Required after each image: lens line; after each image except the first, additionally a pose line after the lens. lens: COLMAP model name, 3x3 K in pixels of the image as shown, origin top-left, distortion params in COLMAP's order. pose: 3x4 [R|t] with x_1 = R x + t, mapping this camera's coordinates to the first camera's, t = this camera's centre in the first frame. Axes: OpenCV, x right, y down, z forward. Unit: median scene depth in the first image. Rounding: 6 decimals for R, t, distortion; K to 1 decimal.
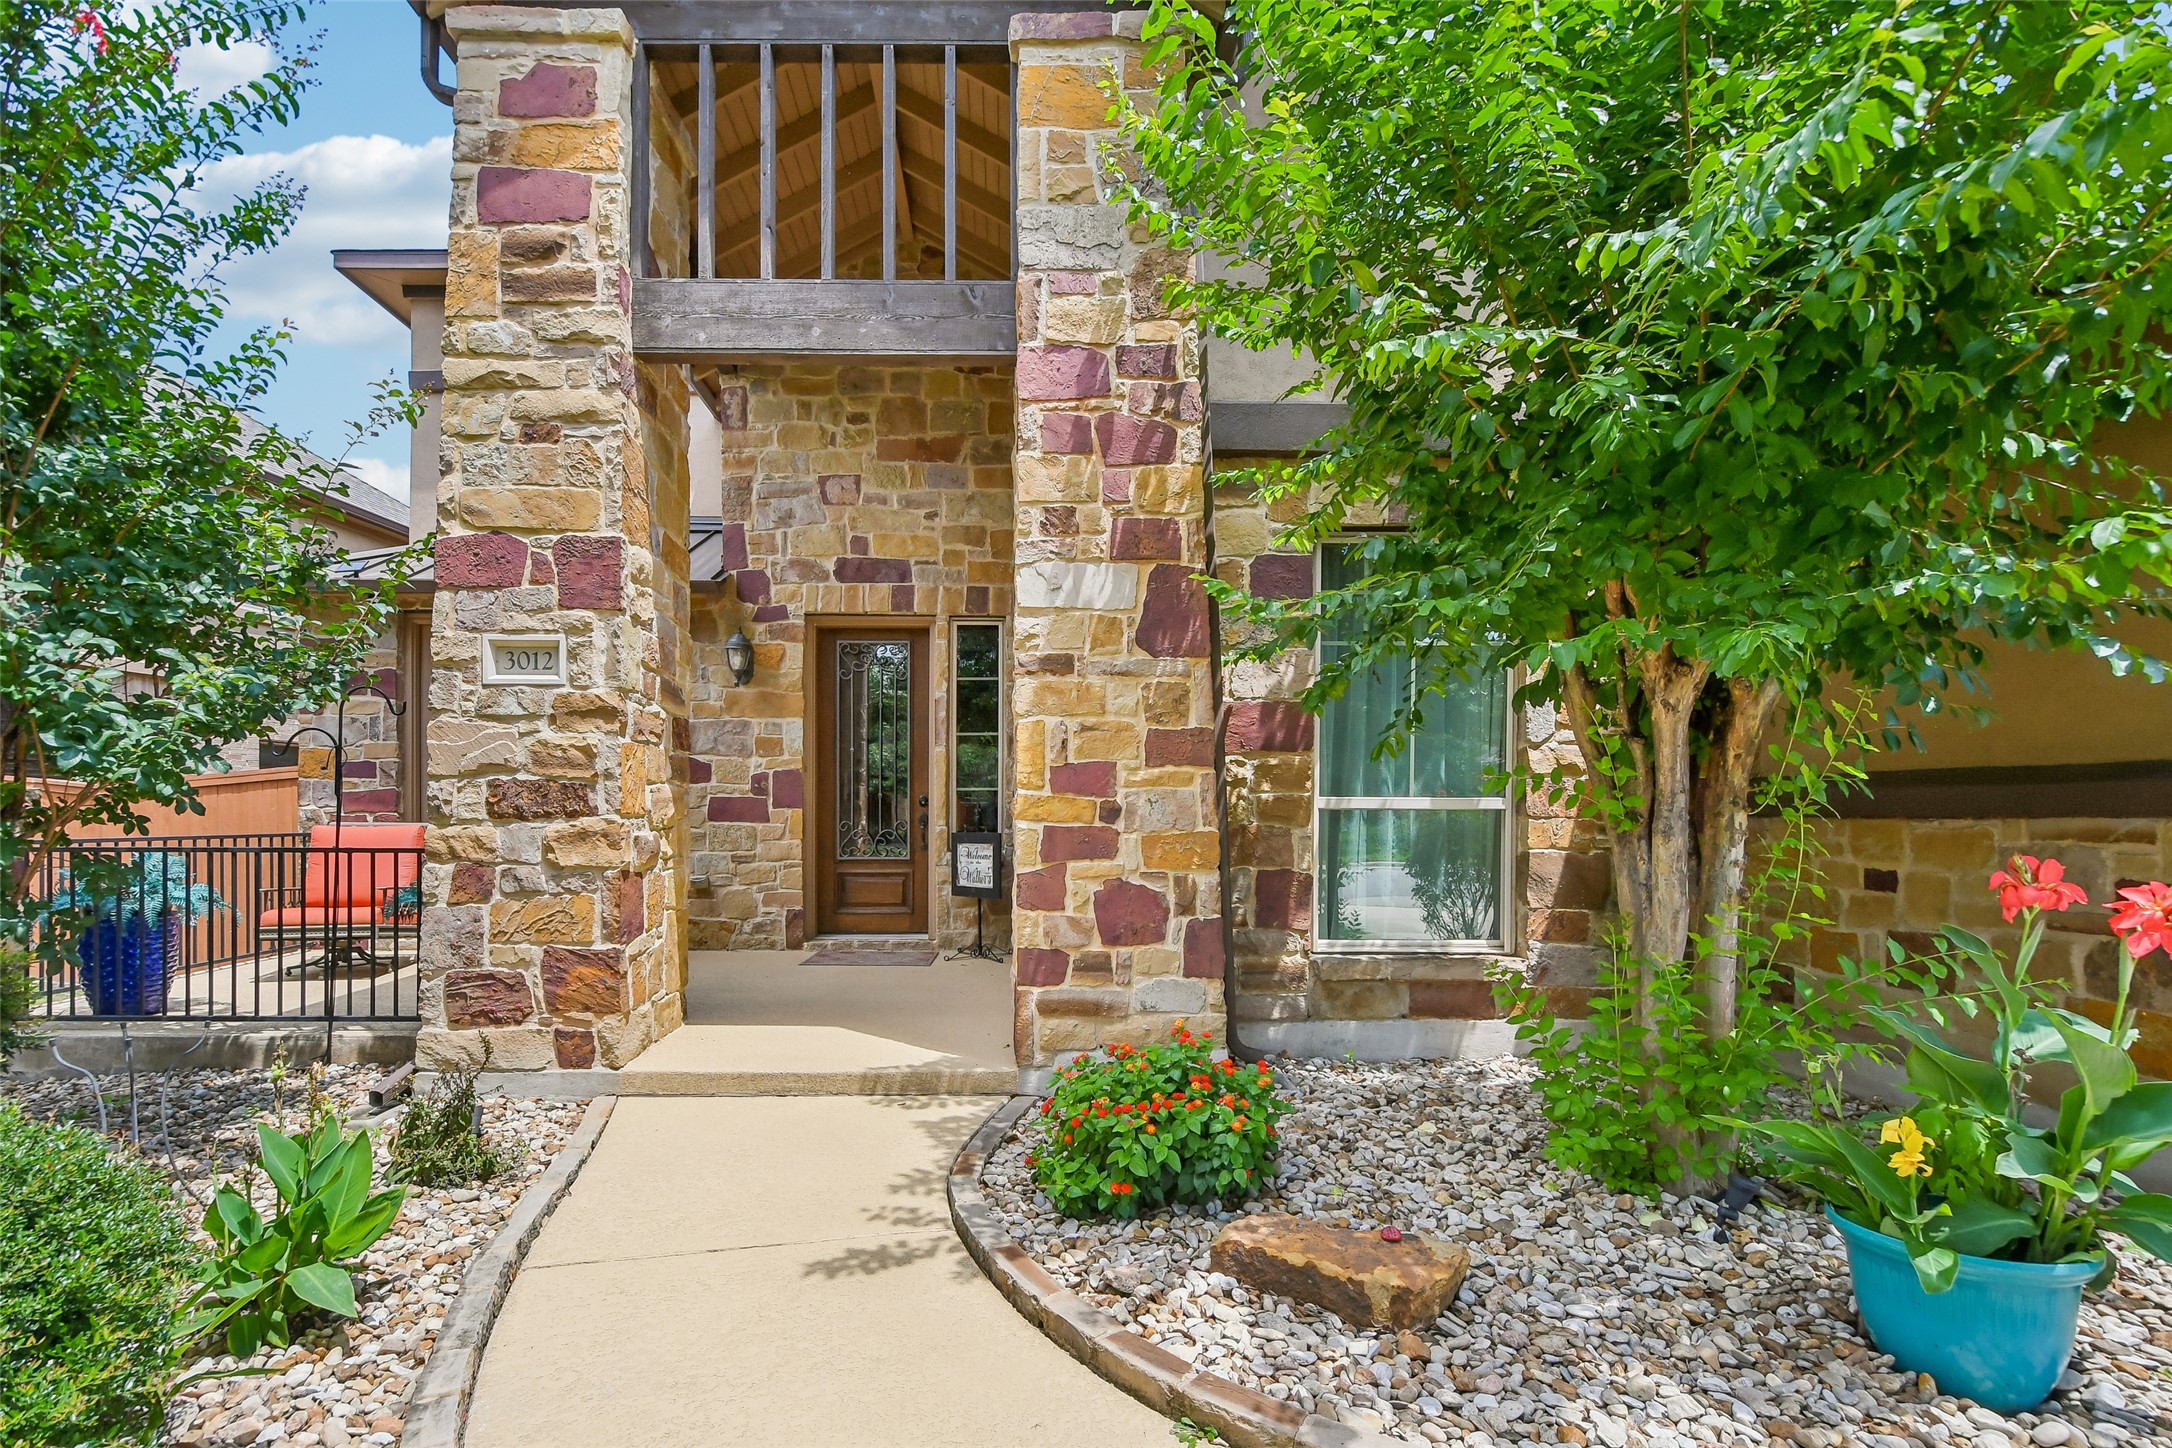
lens RADIAL K [[1012.5, 0, 1088.7], [0, 1012.5, 729.5], [0, 0, 1]] dist [-0.002337, -0.012758]
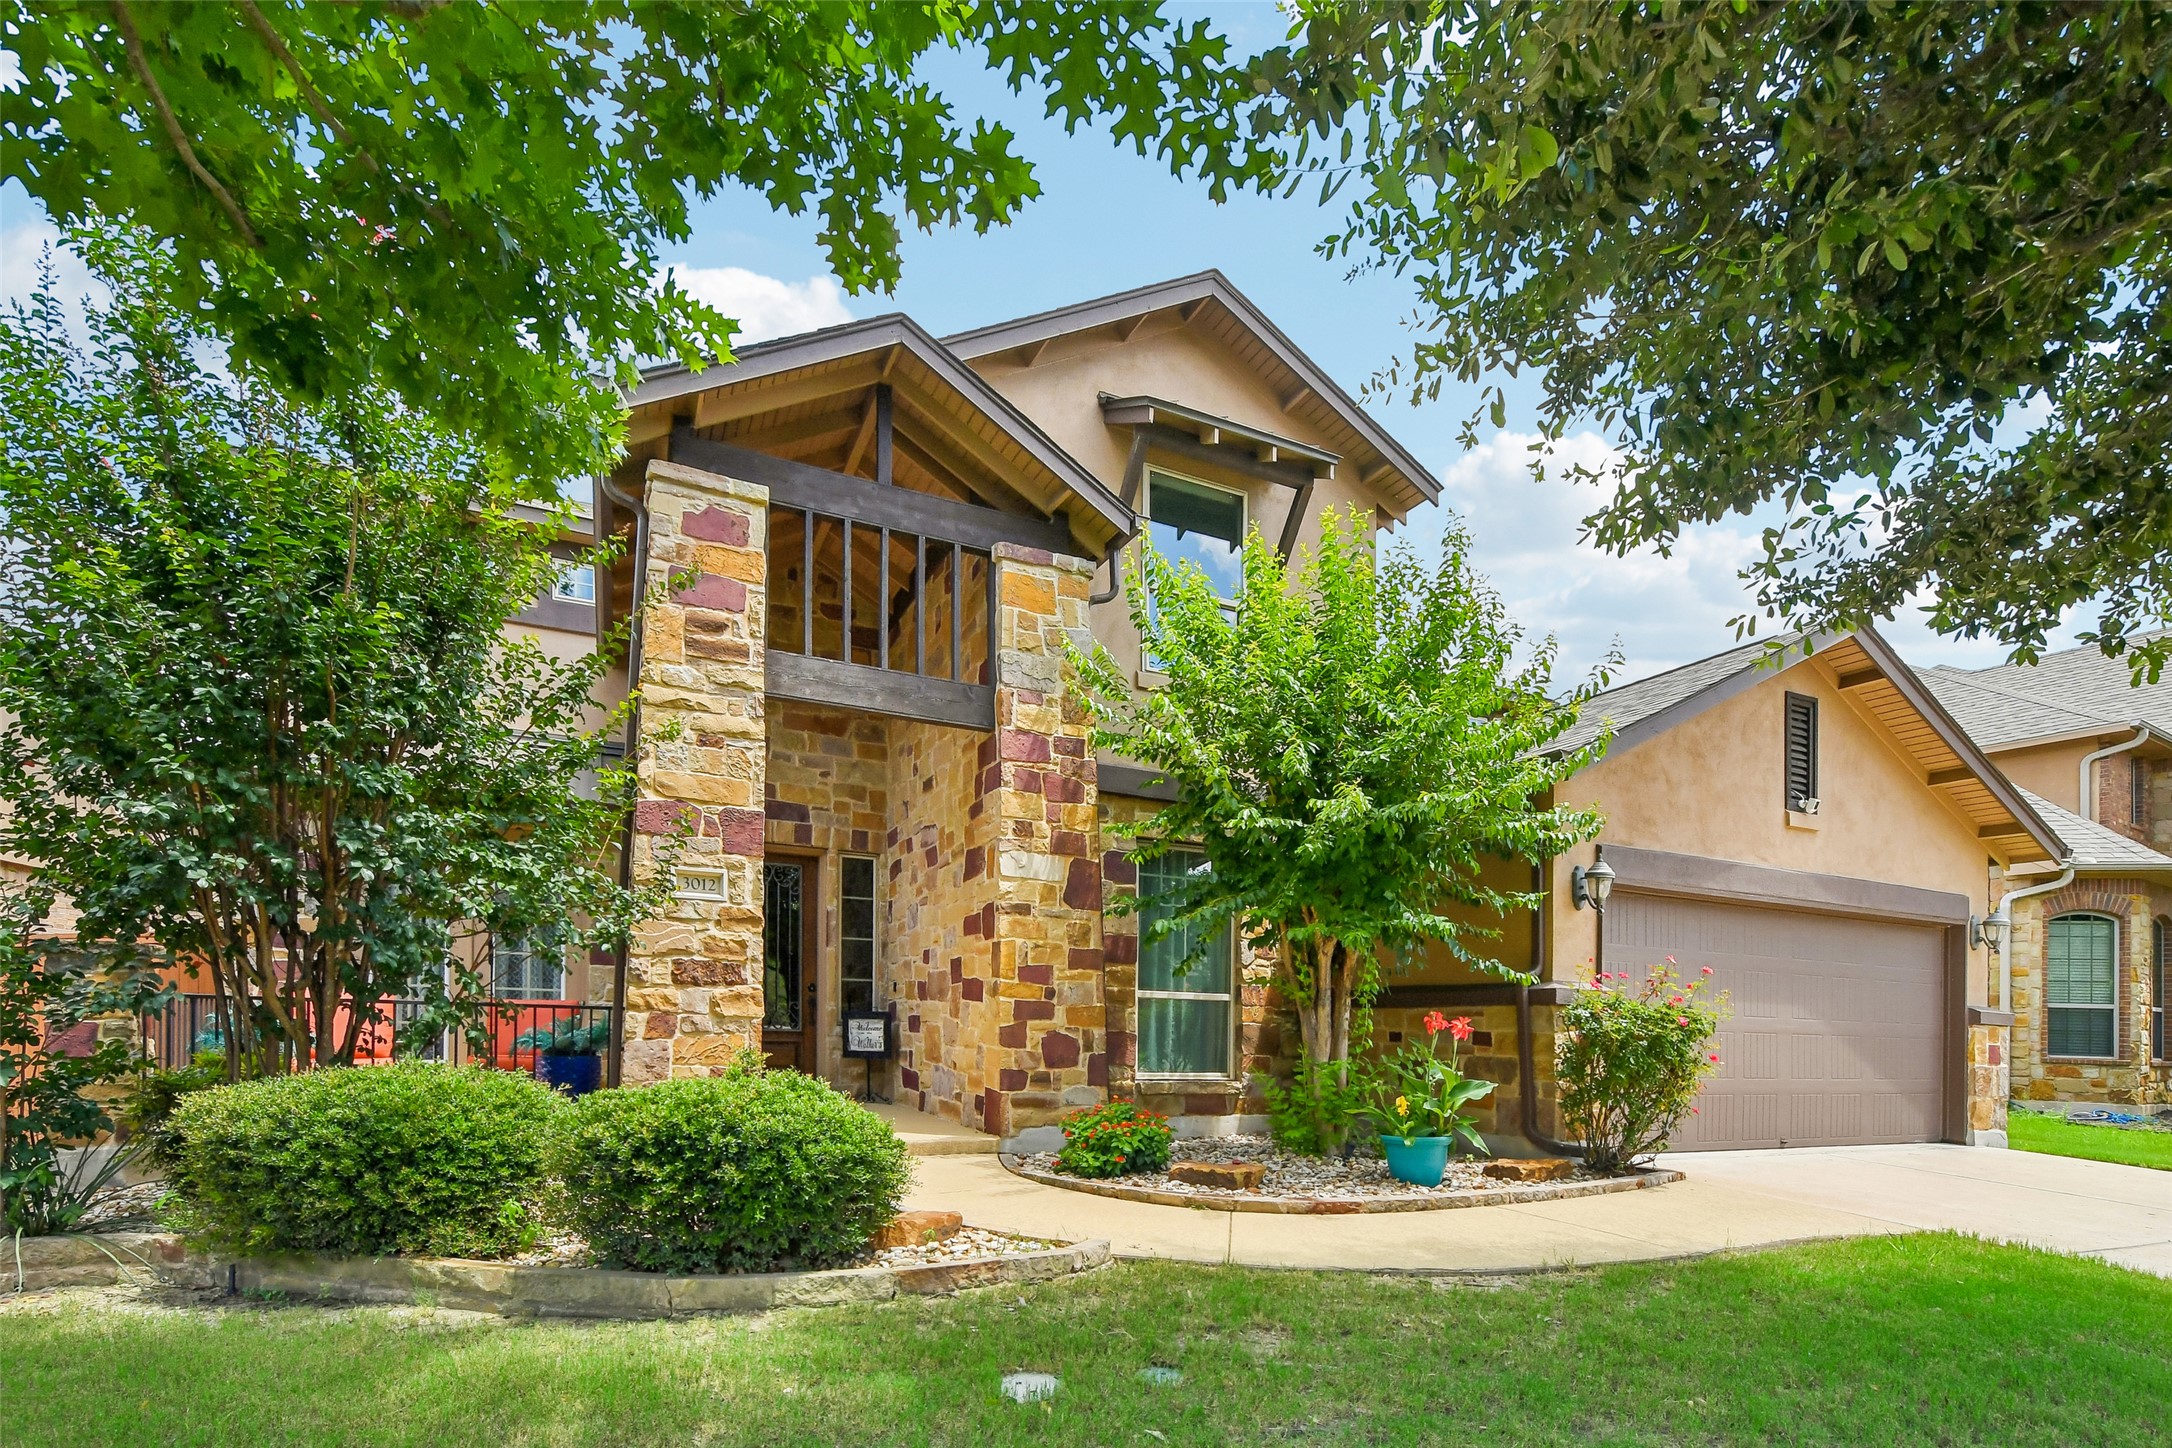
lens RADIAL K [[1012.5, 0, 1088.7], [0, 1012.5, 729.5], [0, 0, 1]] dist [-0.002337, -0.012758]
pose [[0.930933, 0.125462, 0.342962, -0.567577], [-0.054630, 0.976409, -0.208903, -0.005978], [-0.361081, 0.175738, 0.915826, -0.747986]]
